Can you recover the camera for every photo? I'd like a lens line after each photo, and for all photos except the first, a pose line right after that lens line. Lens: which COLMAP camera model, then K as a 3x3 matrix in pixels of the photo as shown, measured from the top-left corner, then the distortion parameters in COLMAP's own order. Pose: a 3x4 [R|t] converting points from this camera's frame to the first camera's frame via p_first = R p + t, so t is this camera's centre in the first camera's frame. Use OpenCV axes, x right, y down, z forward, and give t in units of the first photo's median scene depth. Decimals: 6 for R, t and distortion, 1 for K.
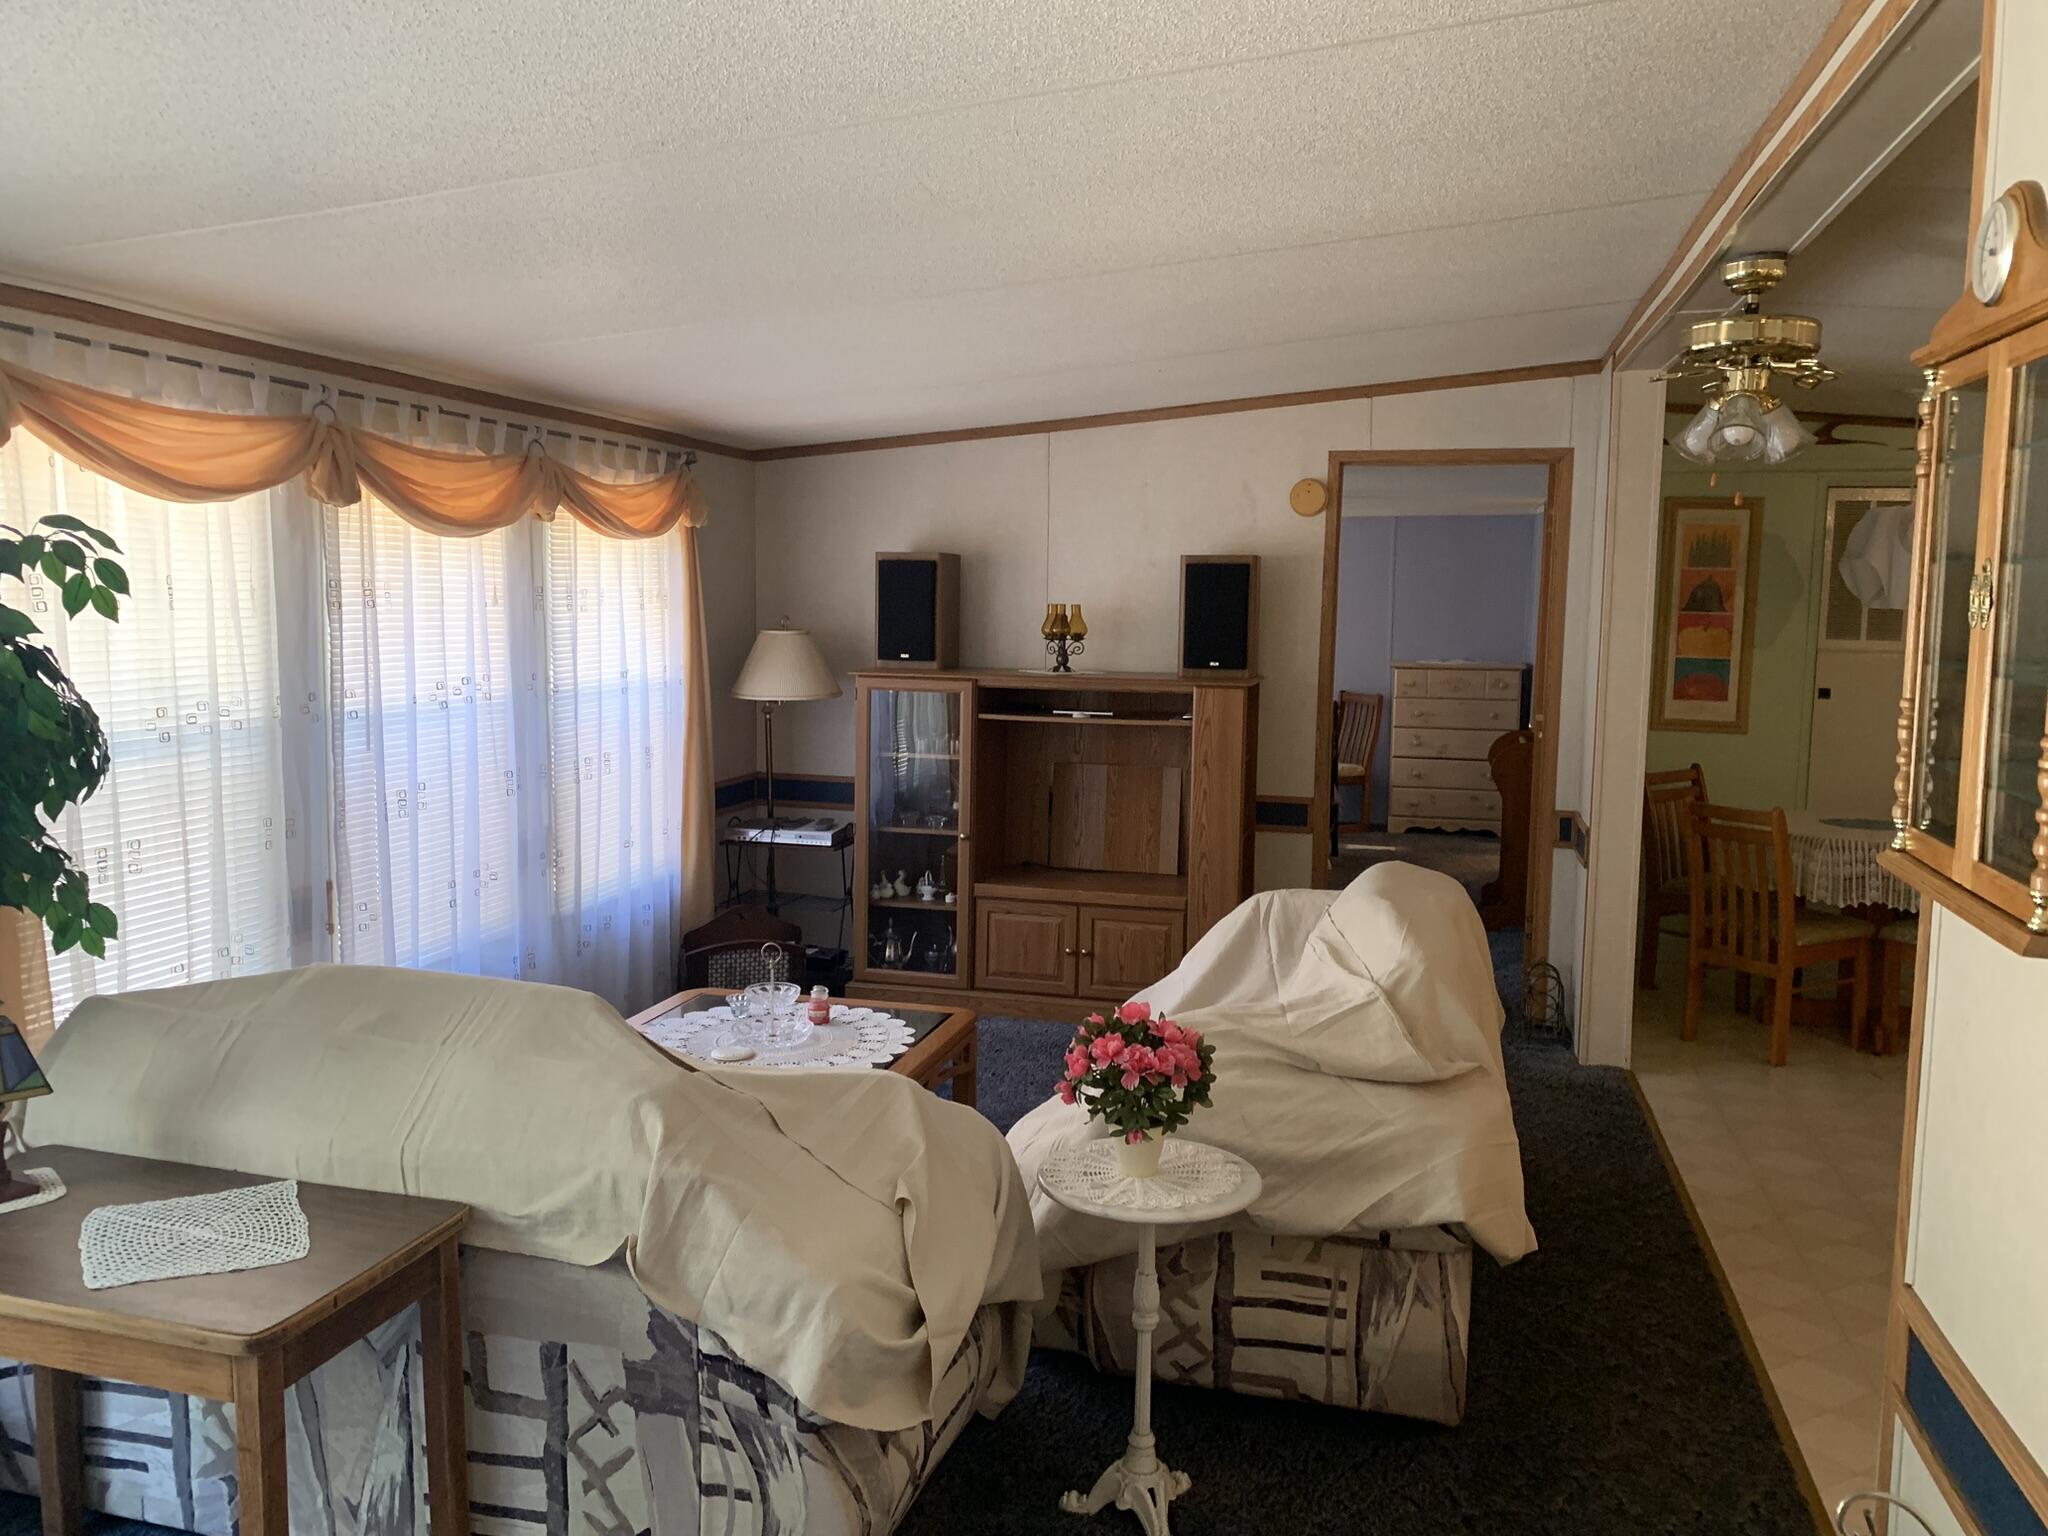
lens RADIAL K [[1526.5, 0, 1024.7], [0, 1526.5, 753.1], [0, 0, 1]] dist [0.018070, -0.023536]
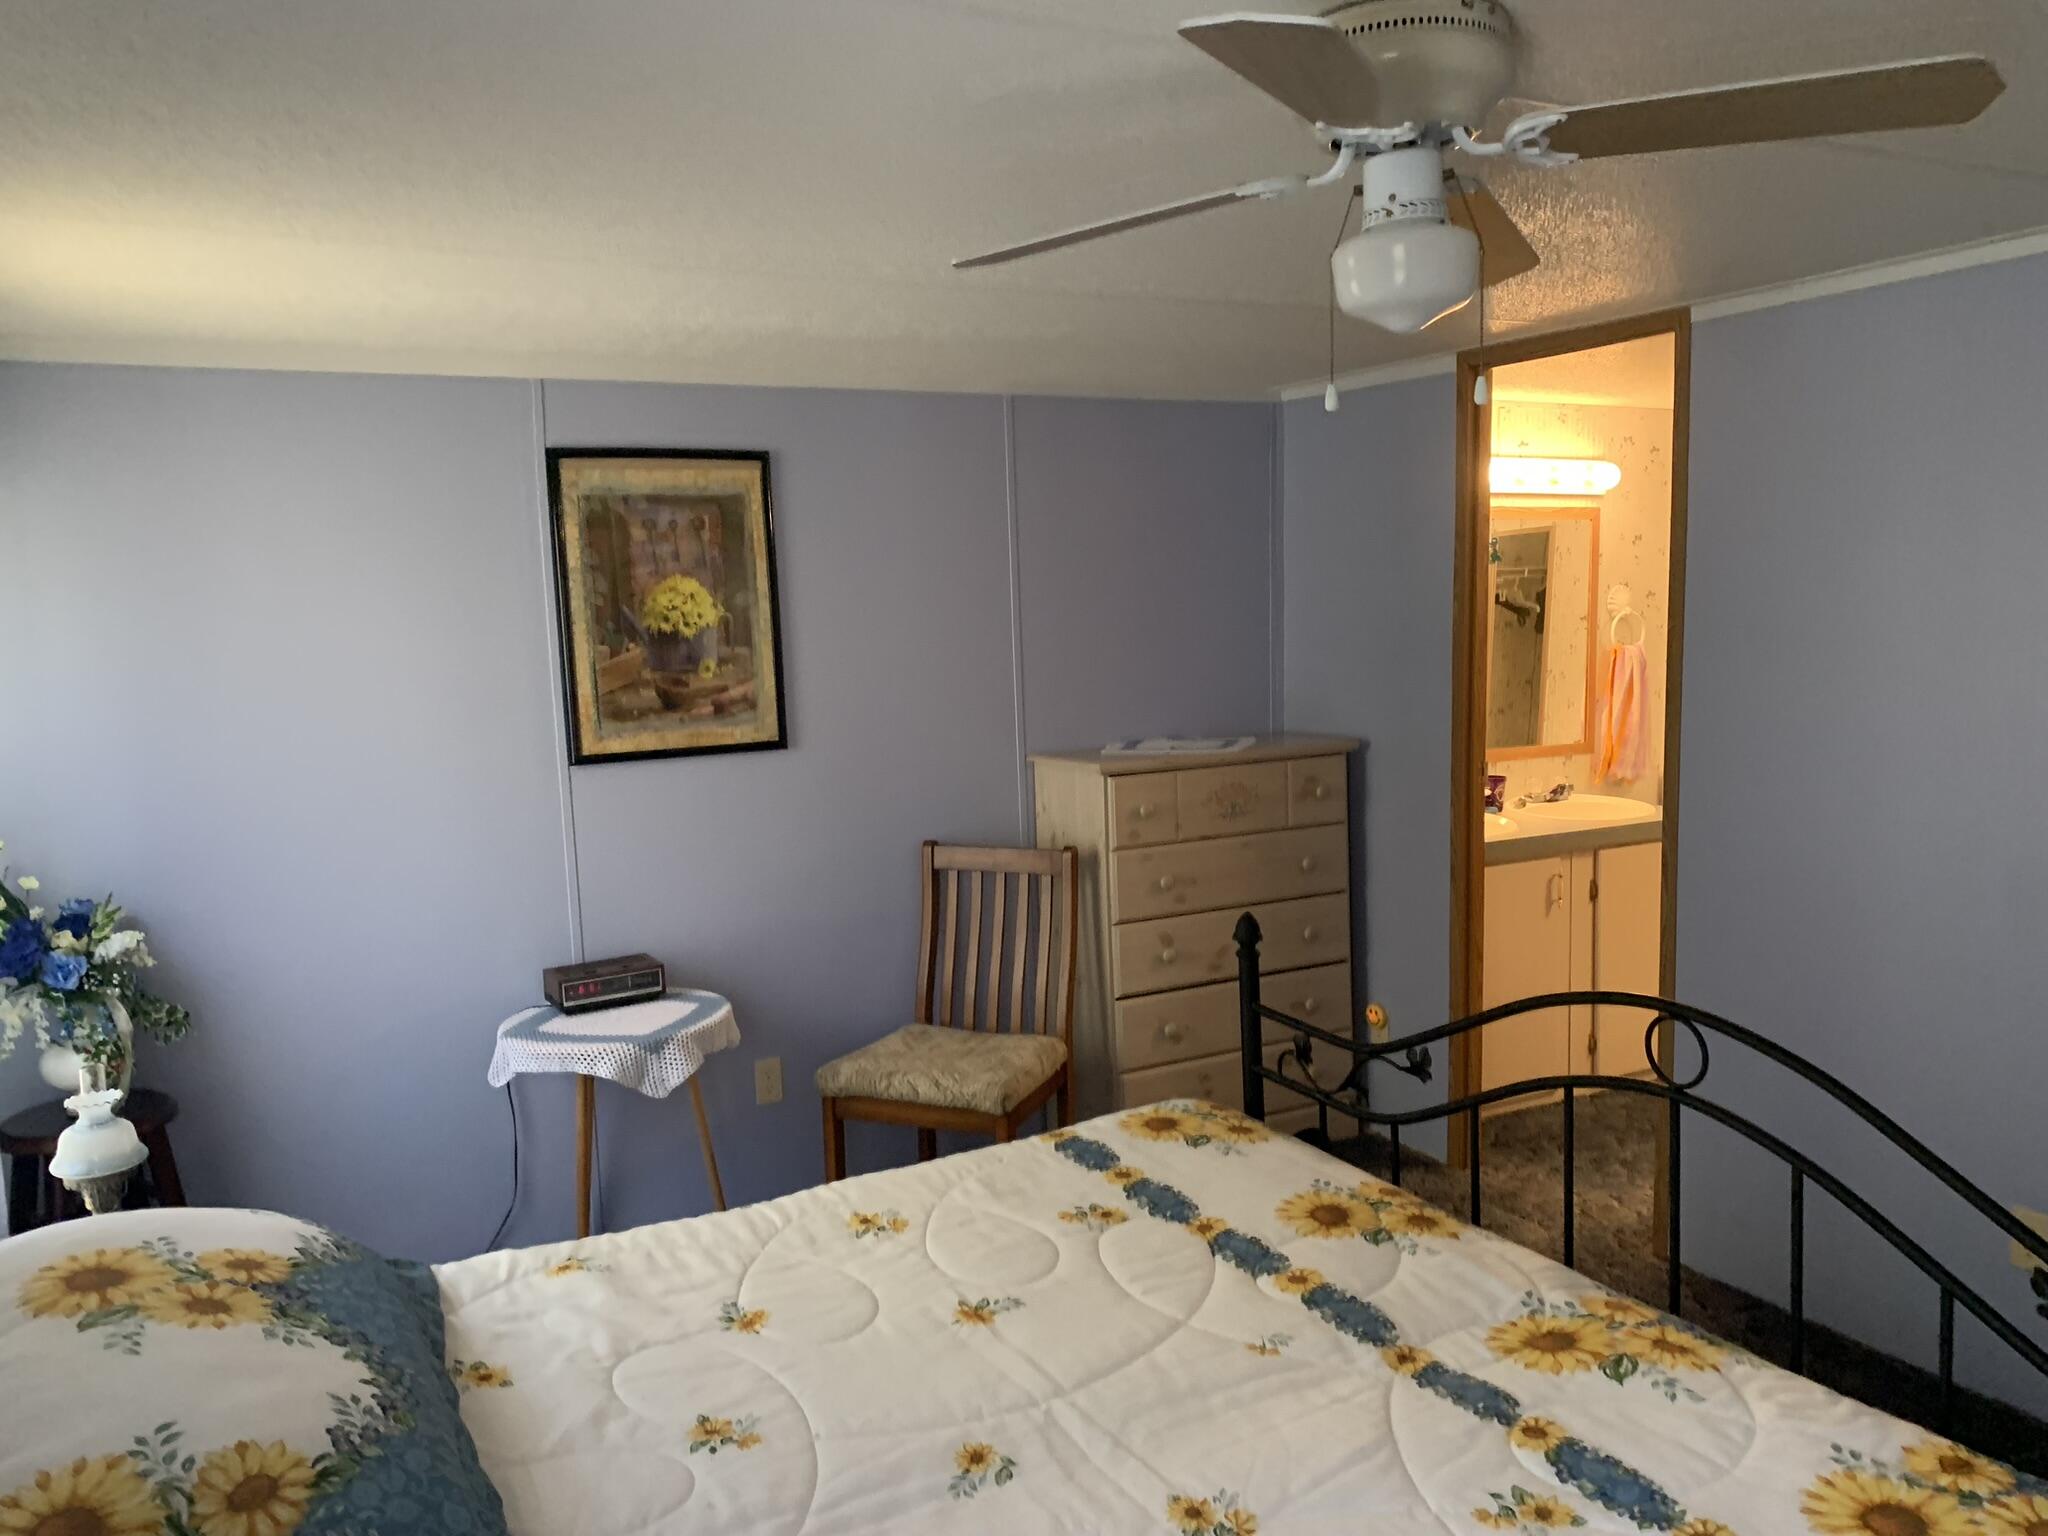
lens RADIAL K [[1526.5, 0, 1029.5], [0, 1526.5, 777.5], [0, 0, 1]] dist [0.018070, -0.023536]
pose [[0.732367, -0.112008, 0.671635, -0.064946], [0.114459, 0.992593, 0.040726, -0.130682], [-0.671221, 0.047048, 0.739762, 1.279277]]
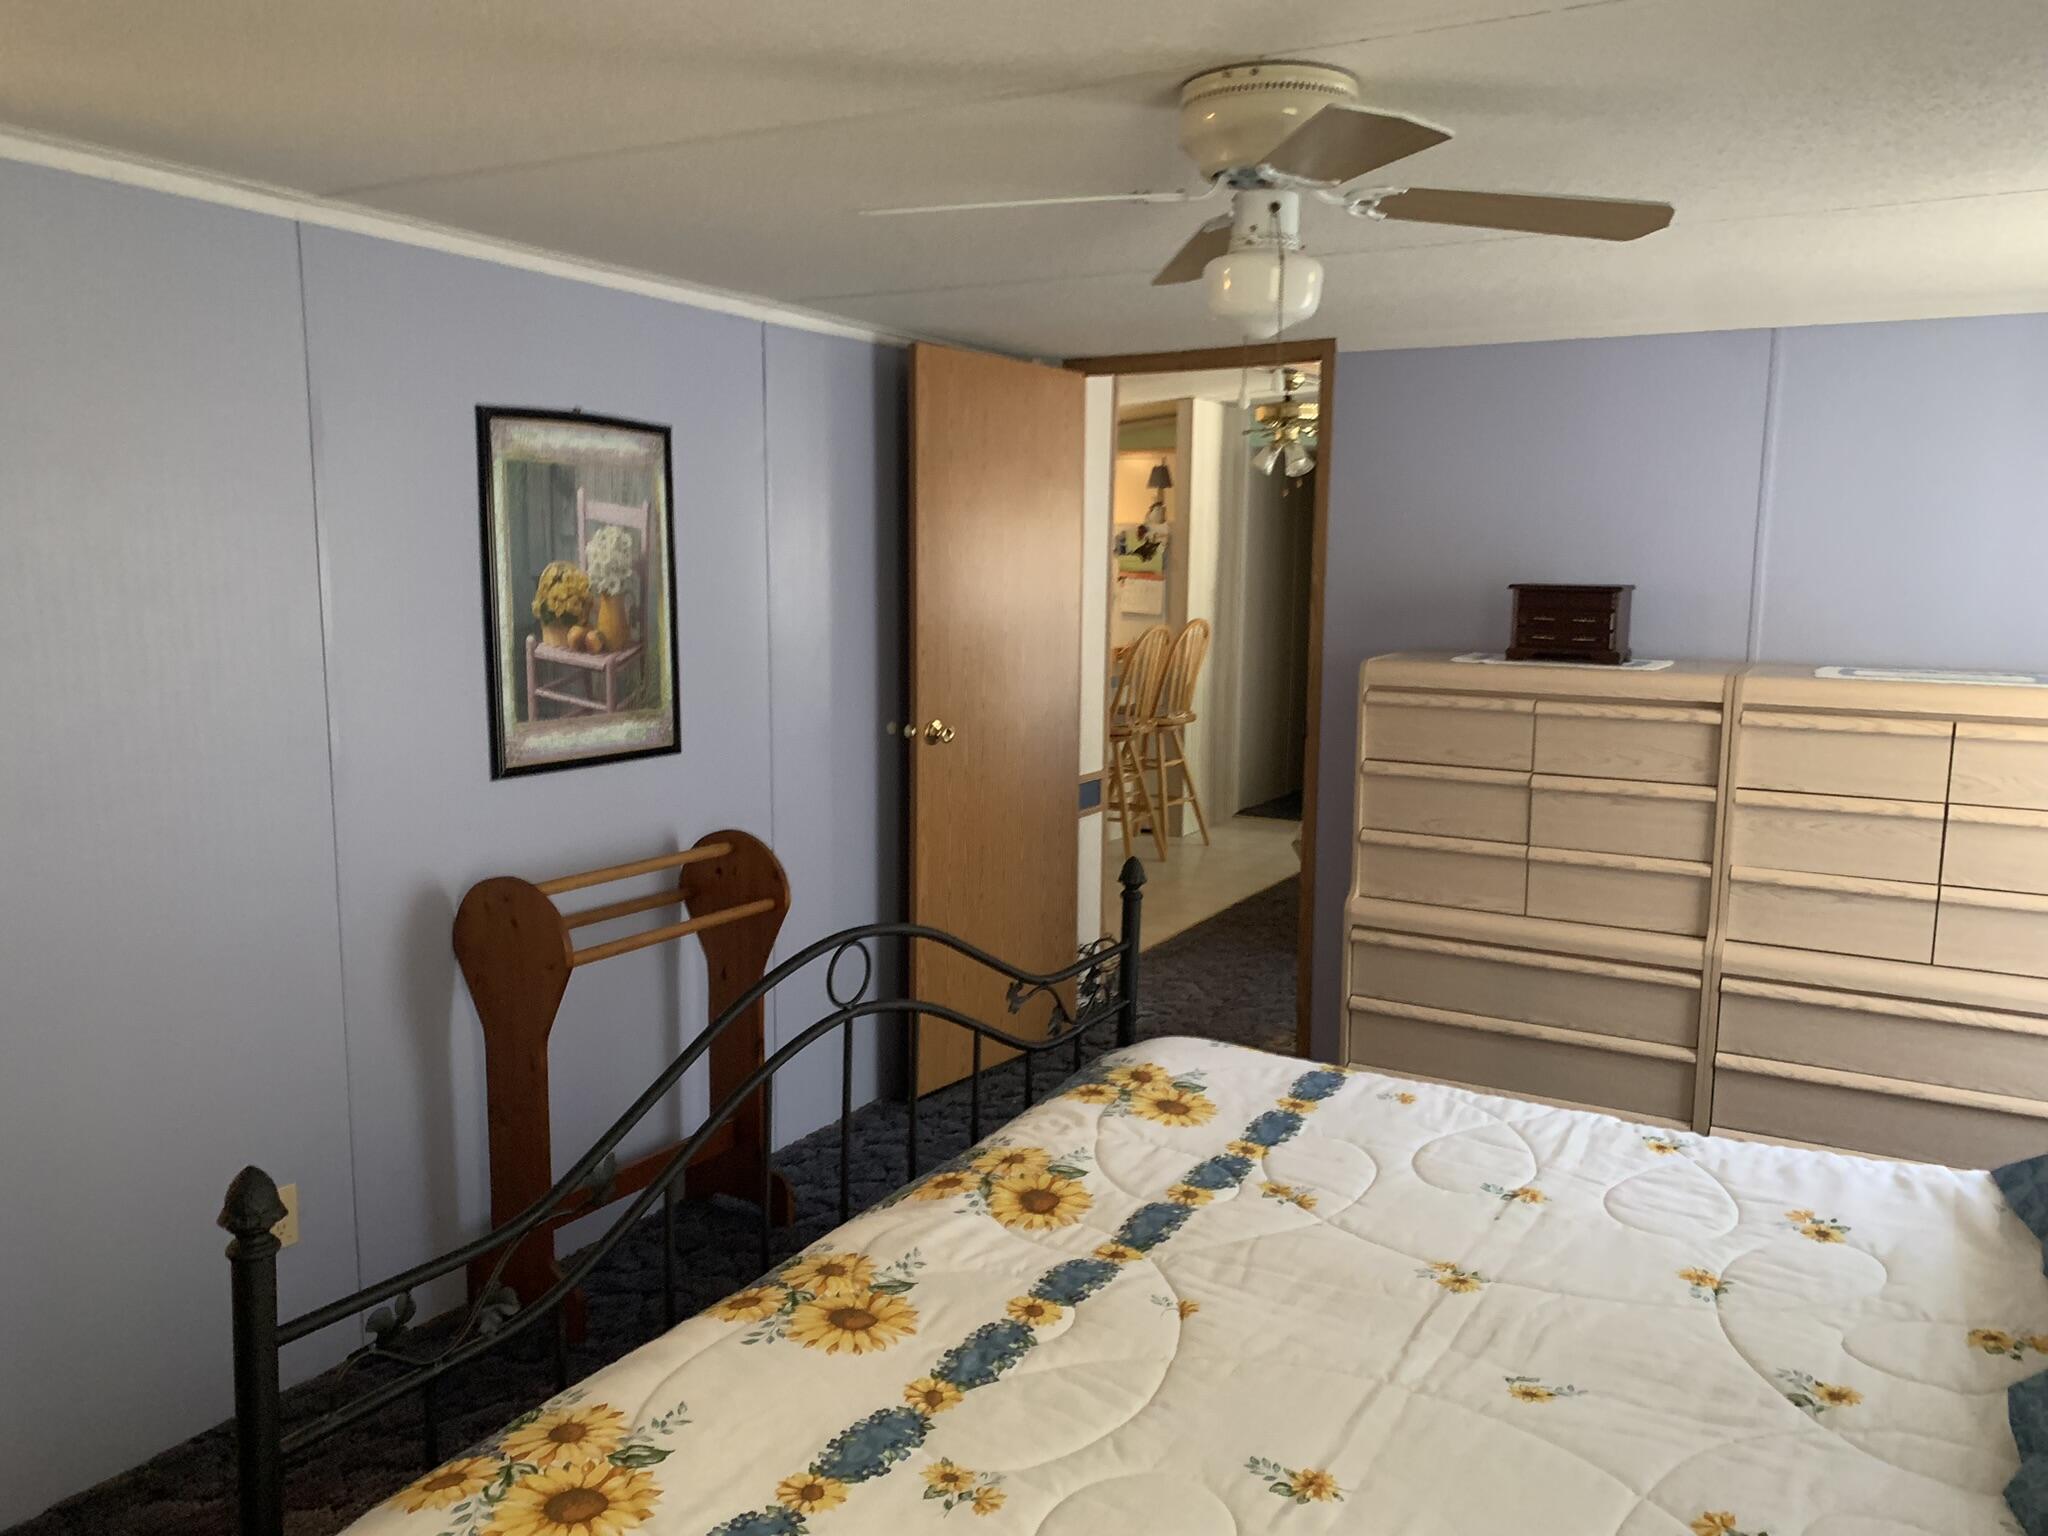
lens RADIAL K [[1526.5, 0, 1038.2], [0, 1526.5, 764.6], [0, 0, 1]] dist [0.018070, -0.023536]
pose [[-0.959370, -0.062153, 0.275222, 0.130250], [0.007607, 0.969384, 0.245431, -0.183853], [-0.282050, 0.237553, -0.929525, 1.790603]]
